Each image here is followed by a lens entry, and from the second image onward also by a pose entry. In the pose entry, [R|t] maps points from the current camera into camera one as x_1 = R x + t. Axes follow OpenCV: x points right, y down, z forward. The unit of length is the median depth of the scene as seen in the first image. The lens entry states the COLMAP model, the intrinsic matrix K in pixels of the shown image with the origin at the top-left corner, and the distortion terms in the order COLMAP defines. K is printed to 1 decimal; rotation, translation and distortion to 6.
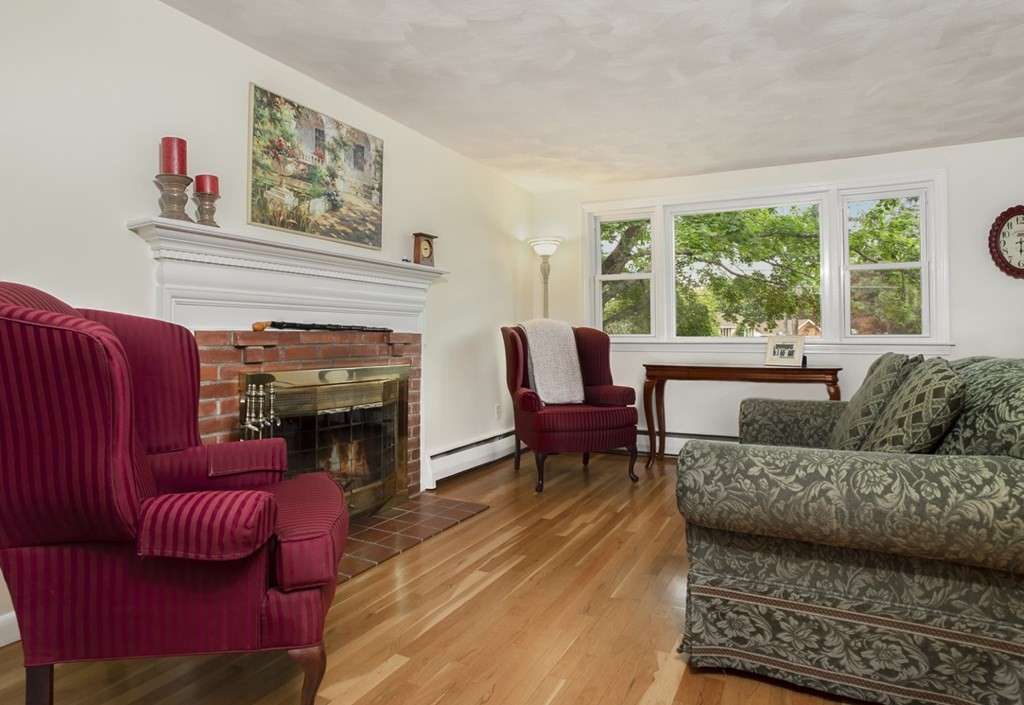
lens RADIAL K [[590.4, 0, 475.4], [0, 590.4, 326.3], [0, 0, 1]] dist [-0.053310, 0.005909]
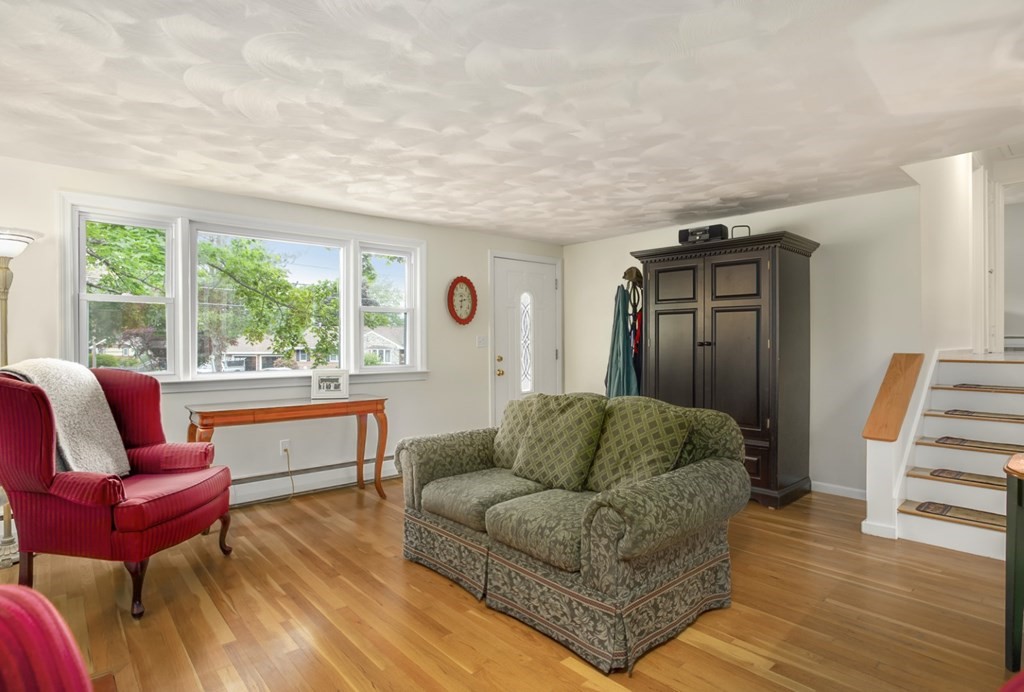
lens RADIAL K [[541.8, 0, 541.2], [0, 541.8, 341.9], [0, 0, 1]] dist [-0.045757, 0.011104]
pose [[0.303663, -0.001419, 0.952778, -0.414593], [-0.014966, 0.999868, 0.006259, -0.068039], [-0.952662, -0.016160, 0.303602, 0.456672]]
